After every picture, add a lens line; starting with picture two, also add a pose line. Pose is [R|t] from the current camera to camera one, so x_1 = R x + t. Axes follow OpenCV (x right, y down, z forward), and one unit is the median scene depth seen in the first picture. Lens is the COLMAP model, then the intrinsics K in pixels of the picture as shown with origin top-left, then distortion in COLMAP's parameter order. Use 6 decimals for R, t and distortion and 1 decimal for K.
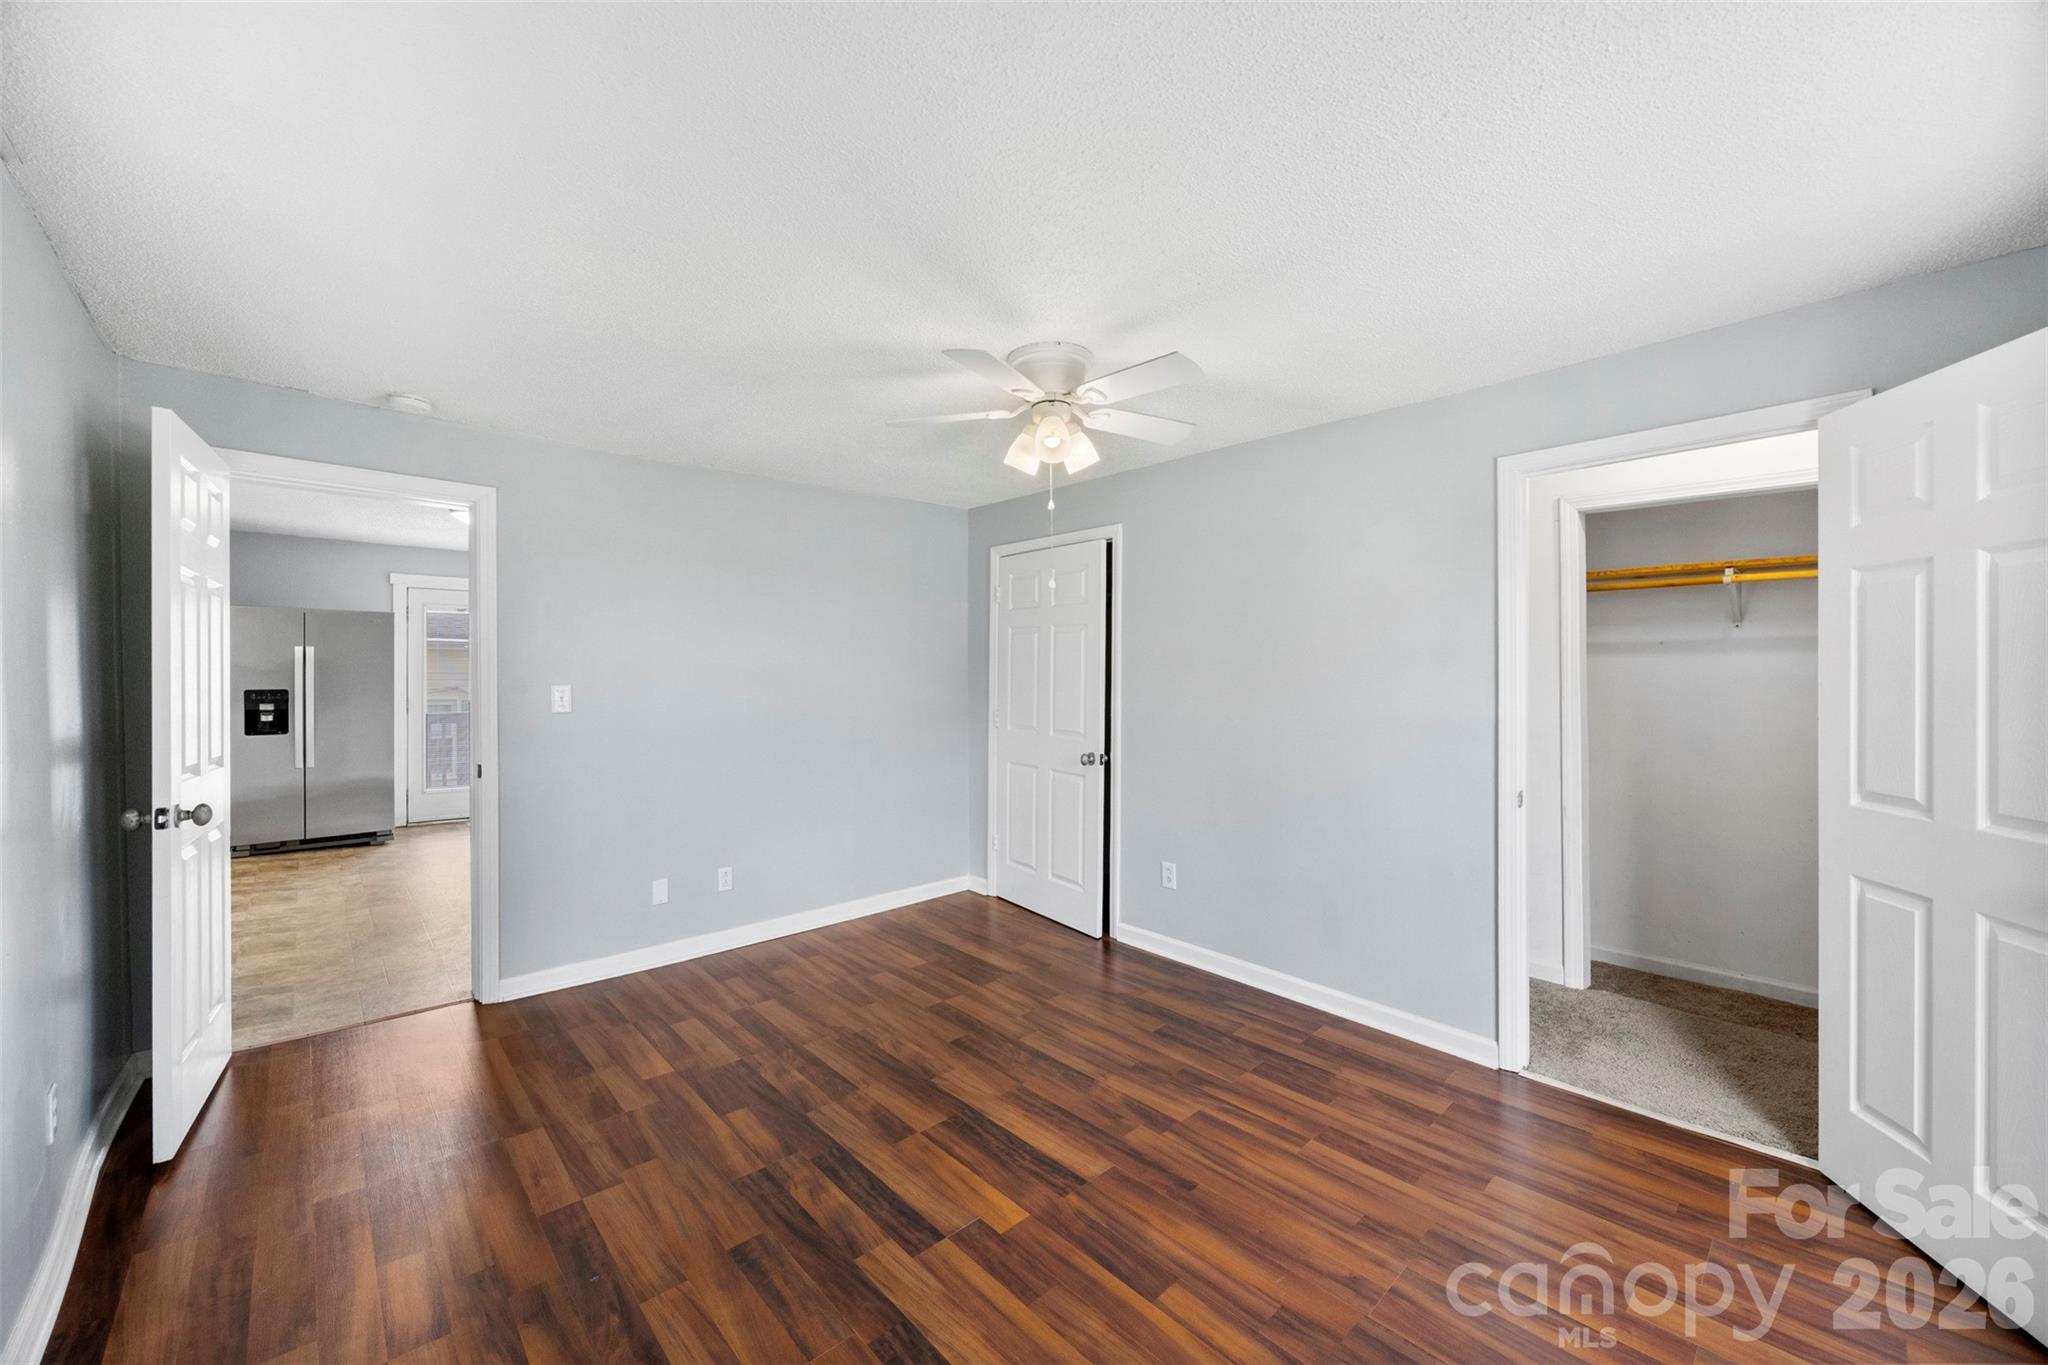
lens RADIAL K [[784.1, 0, 1052.7], [0, 784.1, 675.1], [0, 0, 1]] dist [-0.003240, 0.000461]
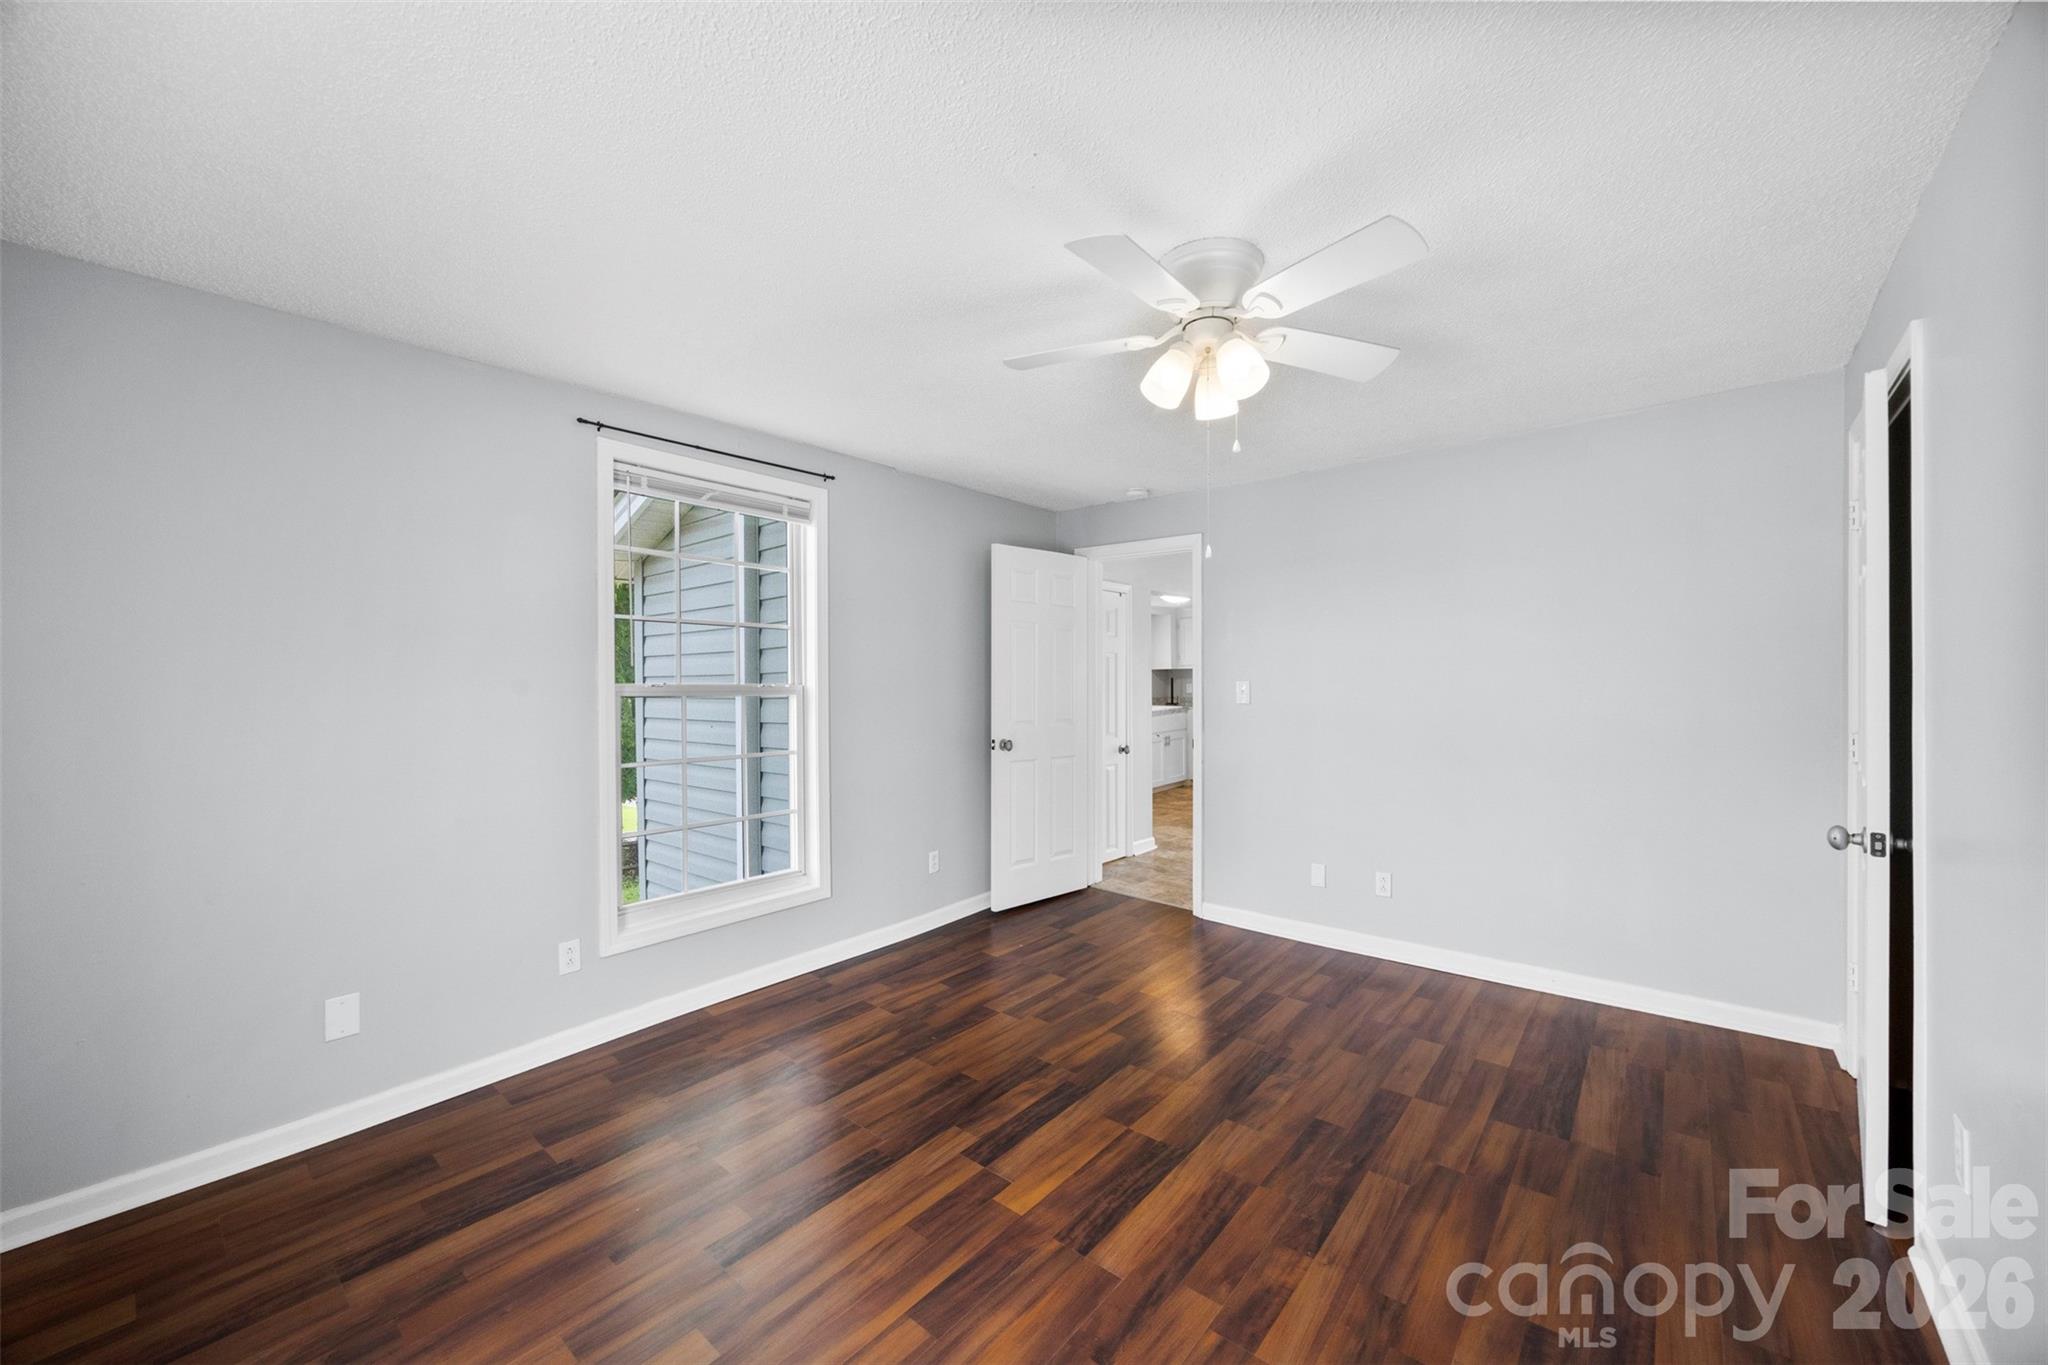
lens RADIAL K [[784.1, 0, 1027.6], [0, 784.1, 680.5], [0, 0, 1]] dist [-0.003240, 0.000461]
pose [[0.101440, 0.002266, -0.994839, 0.730538], [0.007279, 0.999969, 0.003020, 0.005862], [0.994815, -0.007547, 0.101420, 0.694785]]
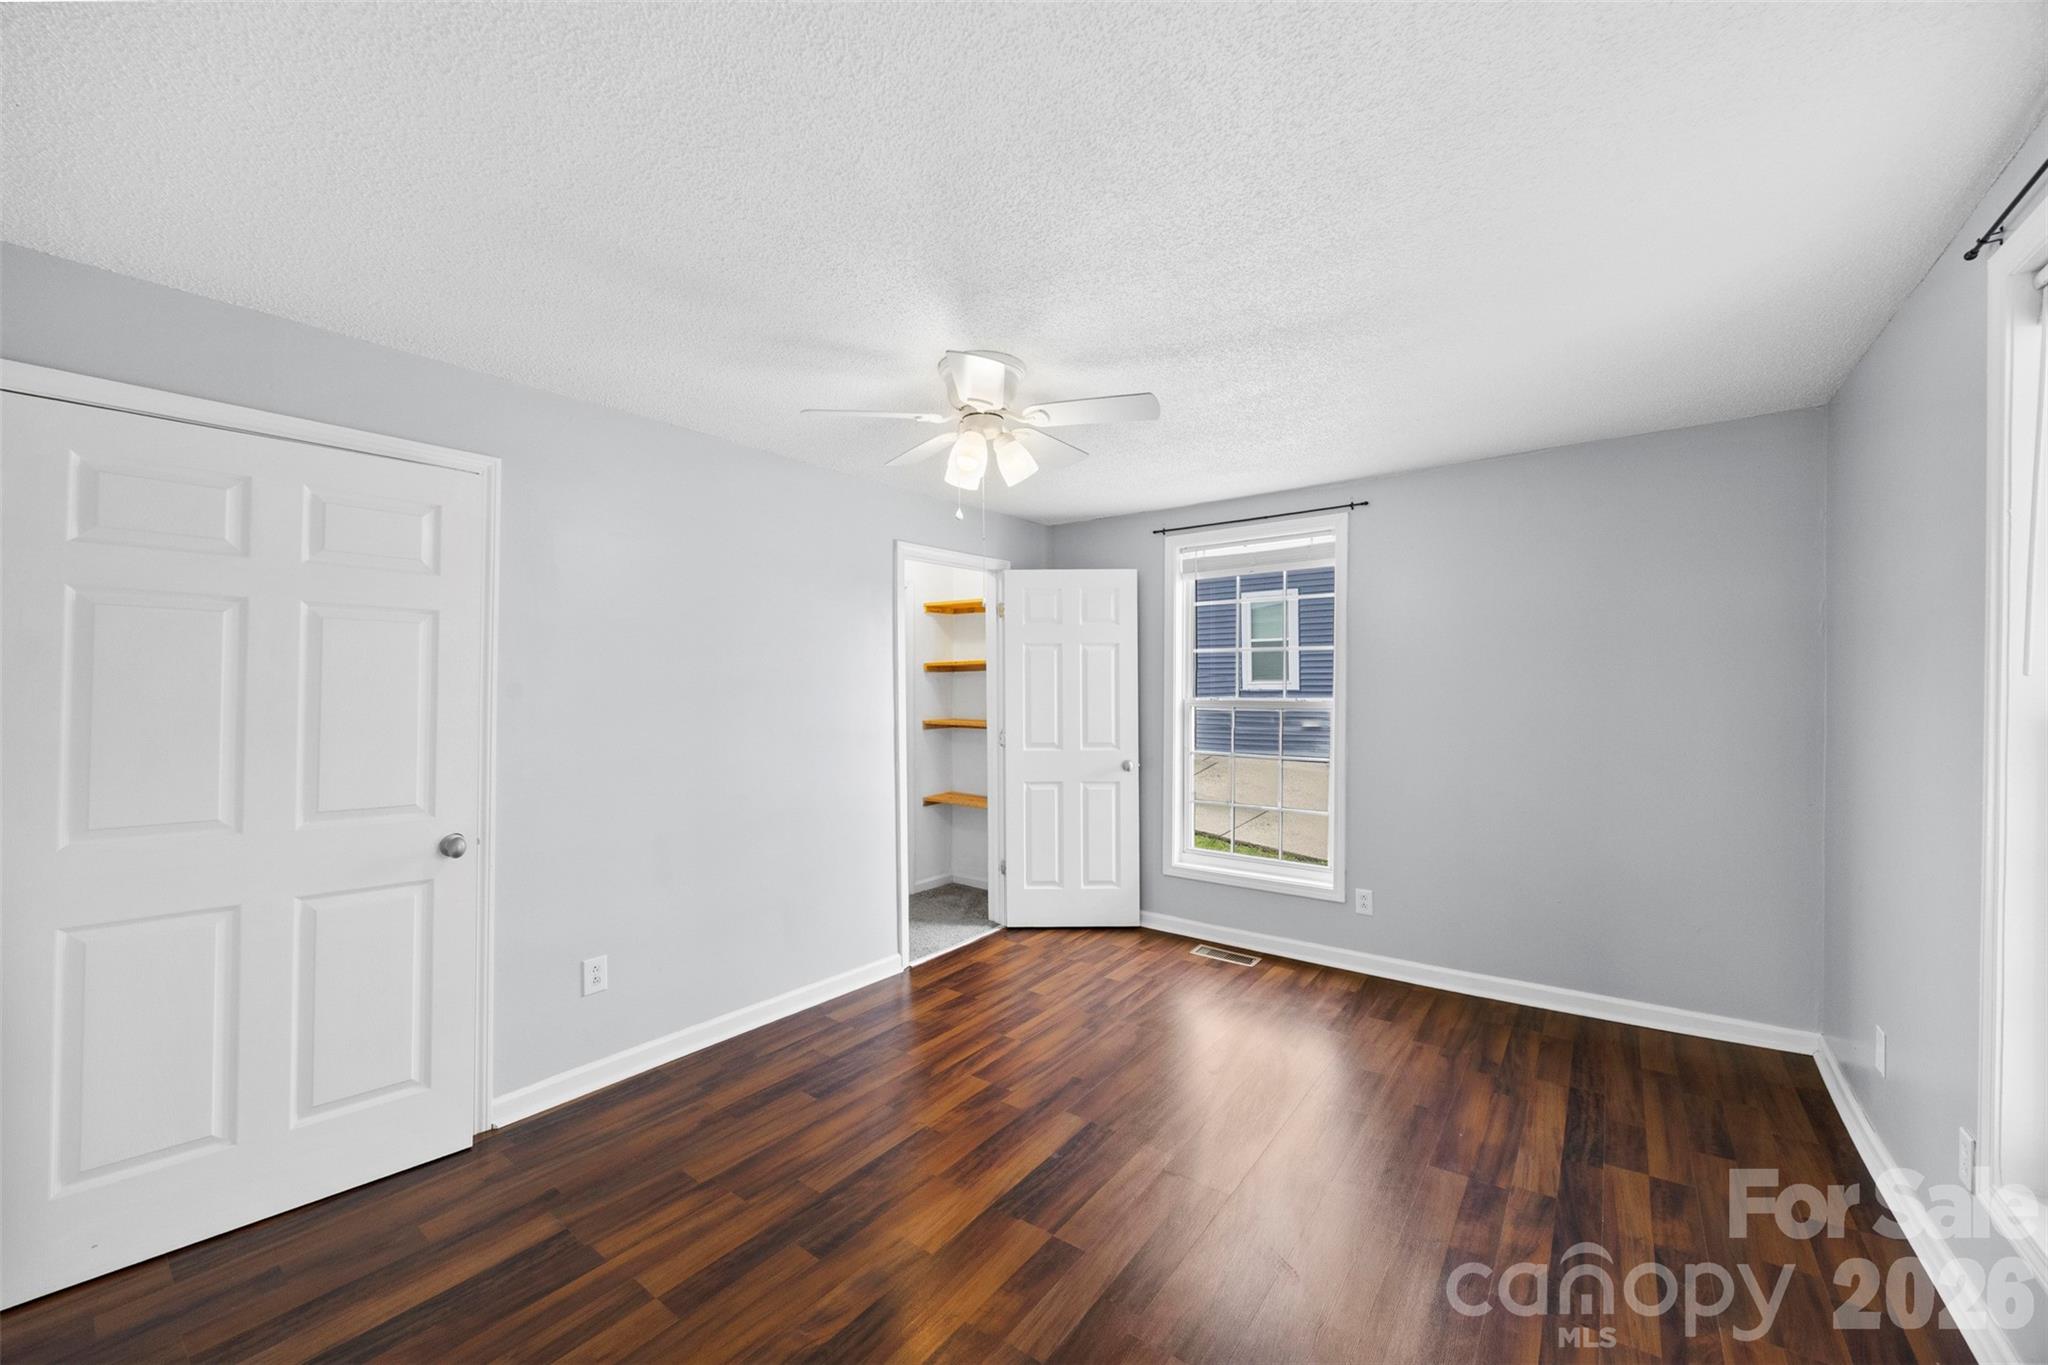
lens RADIAL K [[784.1, 0, 1019.8], [0, 784.1, 686.9], [0, 0, 1]] dist [-0.003240, 0.000461]
pose [[-0.147856, -0.002764, 0.989005, -0.908507], [0.008783, 0.999953, 0.004108, -0.017596], [-0.988970, 0.009293, -0.147825, 1.038685]]
